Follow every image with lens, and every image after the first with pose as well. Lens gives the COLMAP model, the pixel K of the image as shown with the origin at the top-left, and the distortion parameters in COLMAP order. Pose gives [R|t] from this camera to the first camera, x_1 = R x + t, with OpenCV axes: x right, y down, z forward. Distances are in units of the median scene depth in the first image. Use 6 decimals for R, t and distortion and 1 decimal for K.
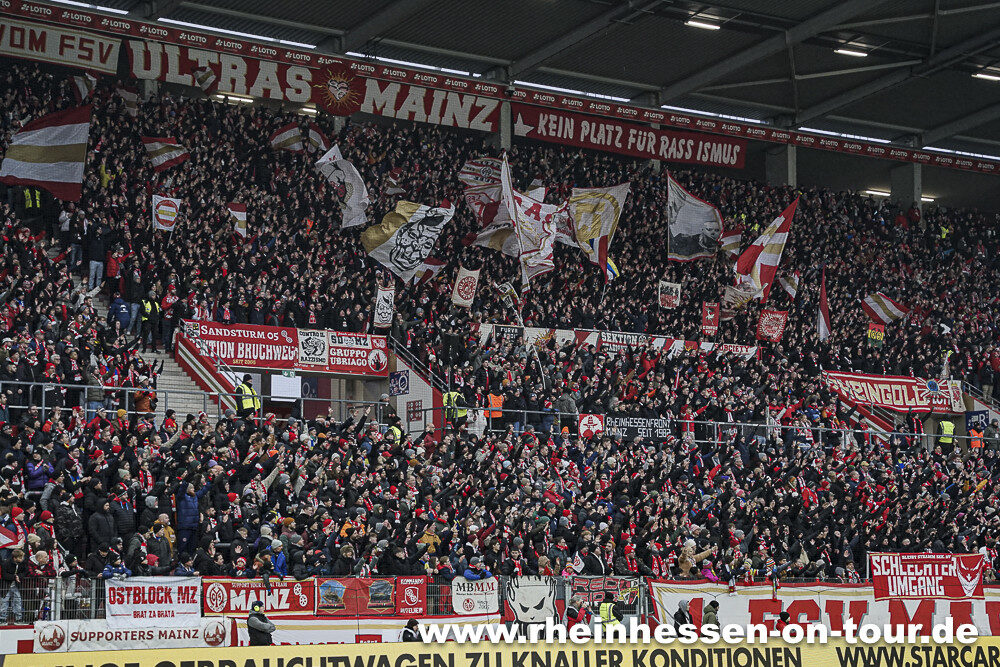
lens RADIAL K [[2030.7, 0, 485.2], [0, 2030.7, 358.8], [0, 0, 1]] dist [0.273938, 0.427540]
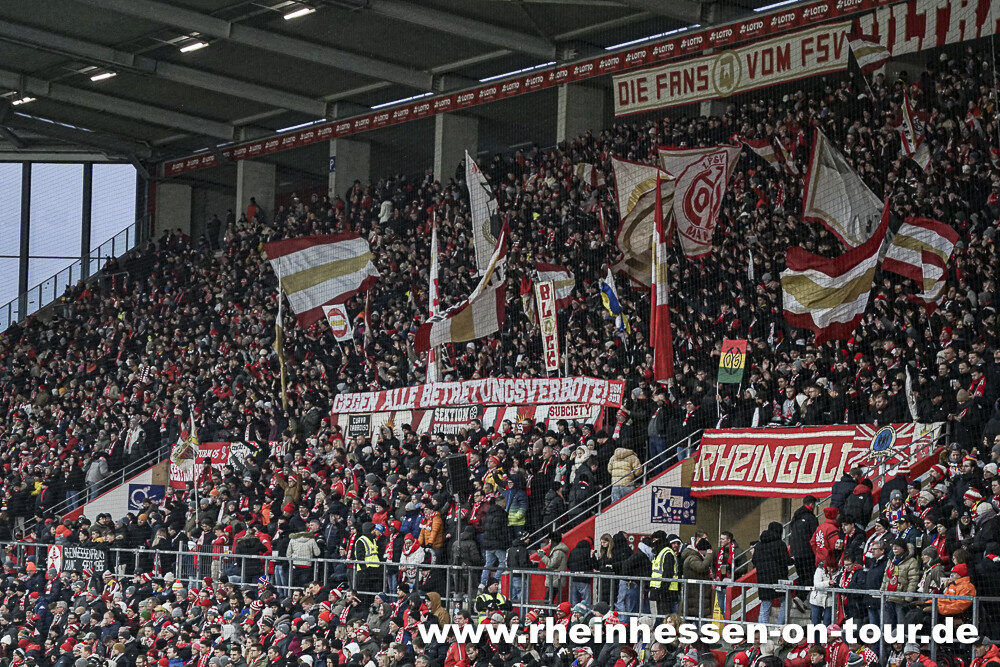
lens RADIAL K [[2533.5, 0, 499.1], [0, 2533.5, 542.8], [0, 0, 1]] dist [0.162823, 1.022590]
pose [[-0.033532, 0.002816, -0.999434, 0.995620], [0.076320, 0.997083, 0.000249, 0.036930], [0.996519, -0.076269, -0.033649, 1.125202]]
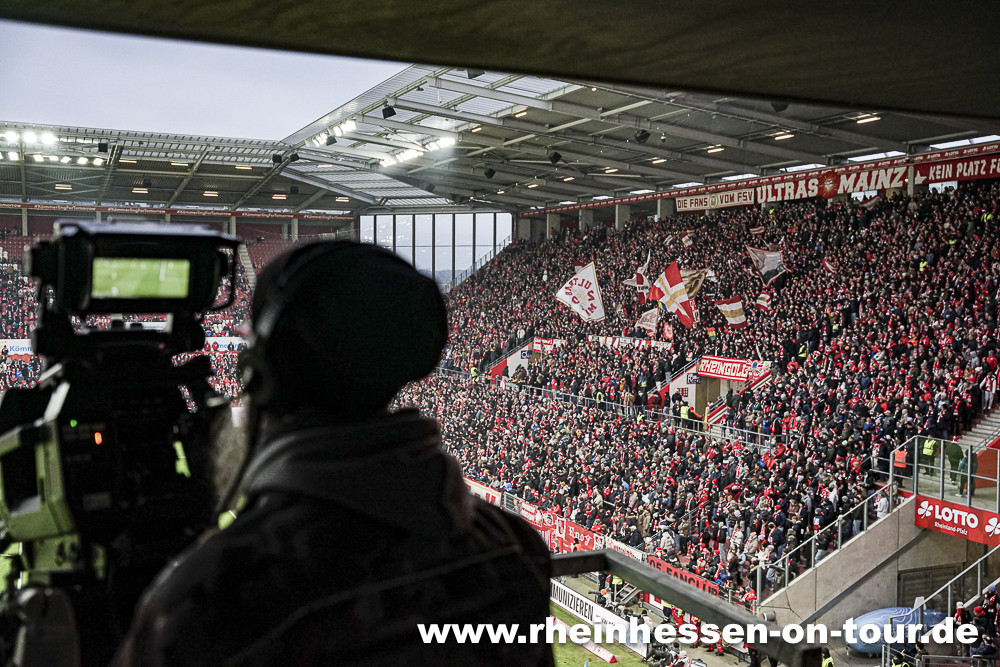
lens RADIAL K [[1006.0, 0, 500.0], [0, 1006.0, 333.5], [0, 0, 1]] dist [-0.134616, 0.334738]
pose [[-0.171699, 0.041859, -0.984260, 1.247054], [0.100563, 0.994623, 0.024757, -0.062038], [0.980003, -0.094729, -0.174985, 1.143423]]
